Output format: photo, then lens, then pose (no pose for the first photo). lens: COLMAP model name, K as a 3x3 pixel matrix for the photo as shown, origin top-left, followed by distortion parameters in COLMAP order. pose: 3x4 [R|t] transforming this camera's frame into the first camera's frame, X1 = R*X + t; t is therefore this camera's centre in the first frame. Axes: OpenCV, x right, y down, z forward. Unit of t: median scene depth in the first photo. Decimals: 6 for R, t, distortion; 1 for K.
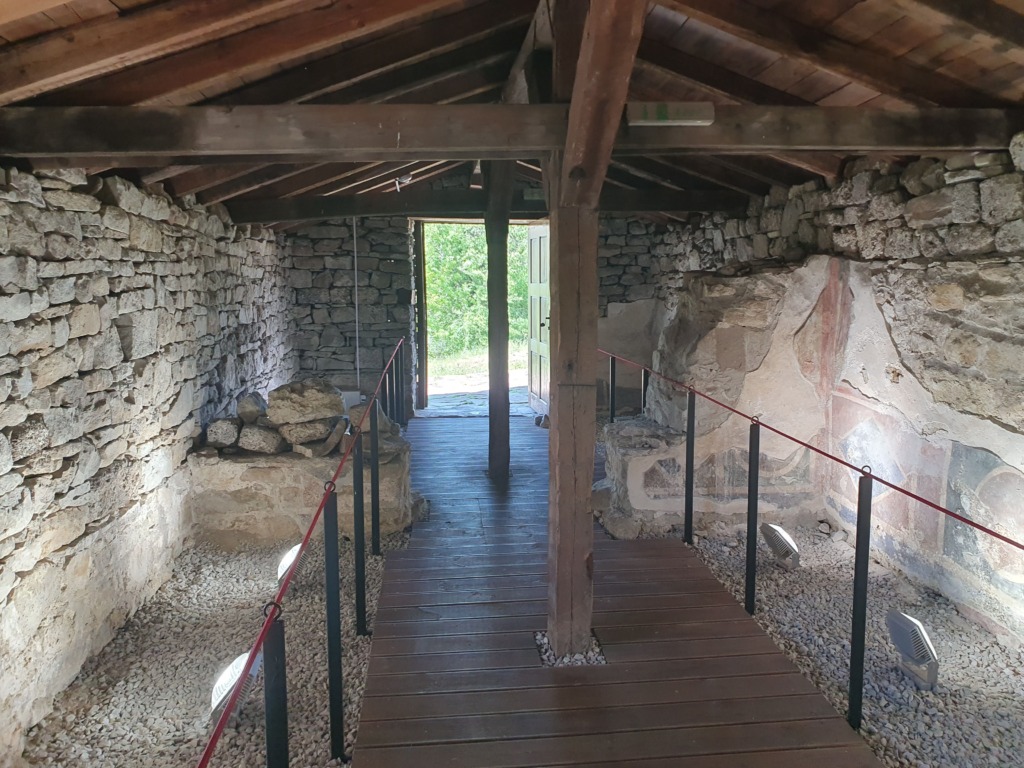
lens RADIAL K [[776.7, 0, 511.1], [0, 776.7, 382.9], [0, 0, 1]] dist [-0.006466, -0.008092]
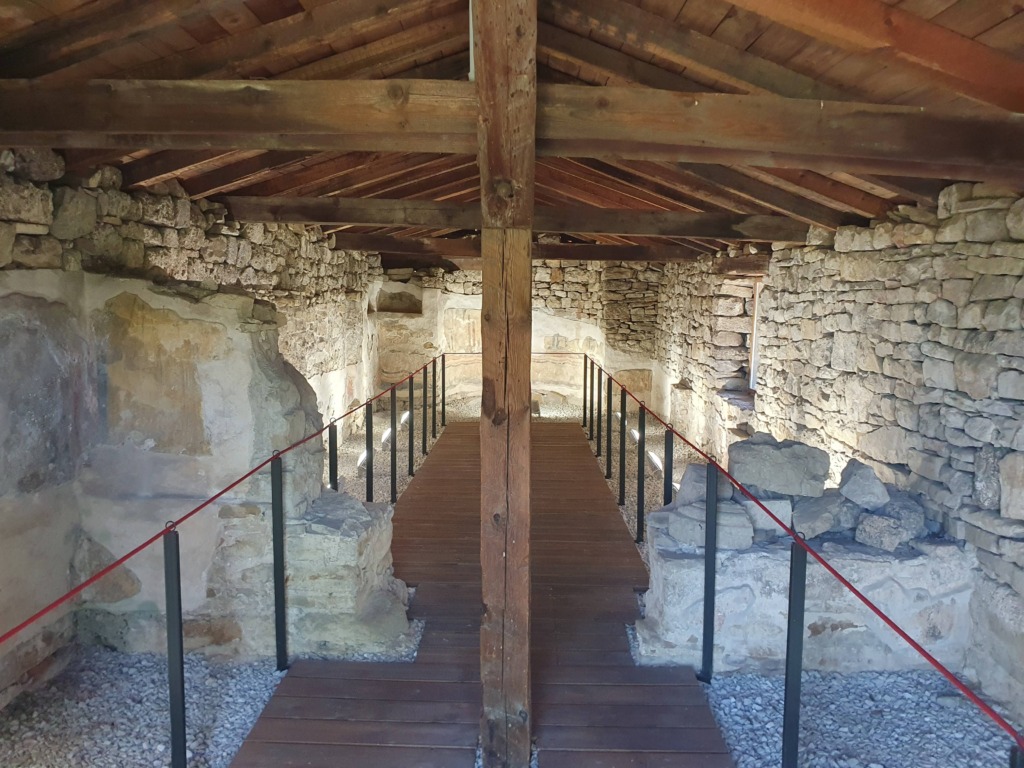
lens RADIAL K [[776.7, 0, 511.5], [0, 776.7, 383.1], [0, 0, 1]] dist [-0.006466, -0.008092]
pose [[-0.996012, -0.013370, 0.088214, -0.073722], [0.008795, 0.969181, 0.246194, -0.316629], [-0.088787, 0.245988, -0.965198, 2.224015]]
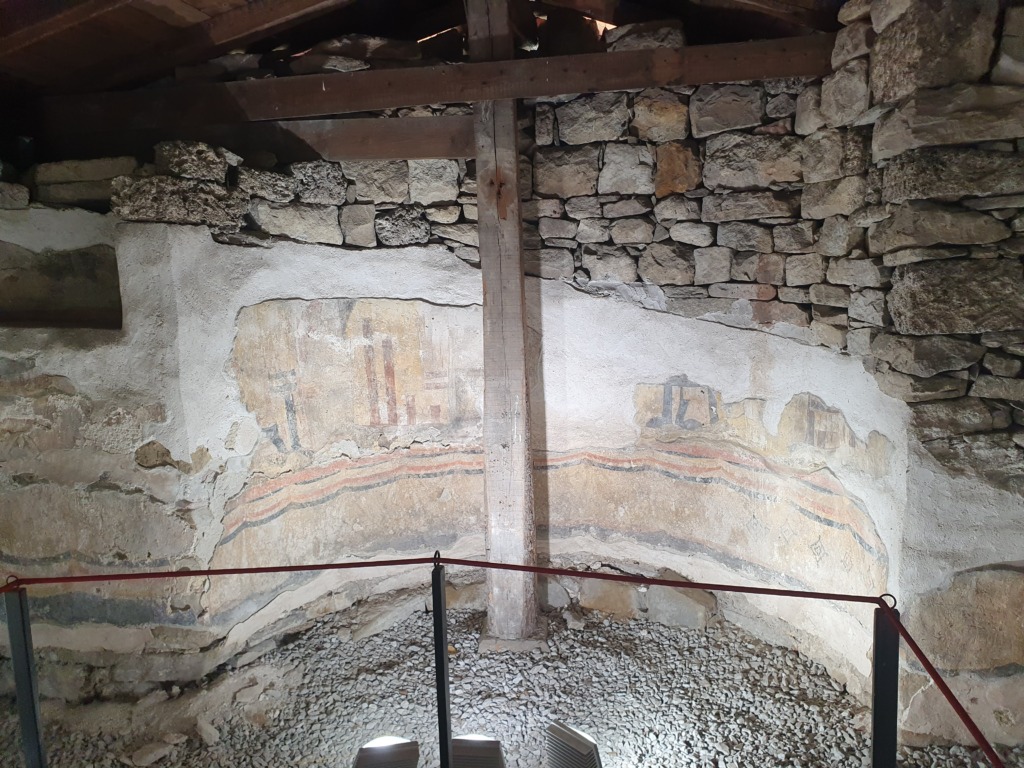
lens RADIAL K [[776.7, 0, 517.7], [0, 776.7, 353.5], [0, 0, 1]] dist [-0.006466, -0.008092]
pose [[-0.974215, 0.003837, 0.225590, -0.046011], [0.060714, 0.967433, 0.245738, -0.198441], [-0.217300, 0.253098, -0.942721, 1.419520]]
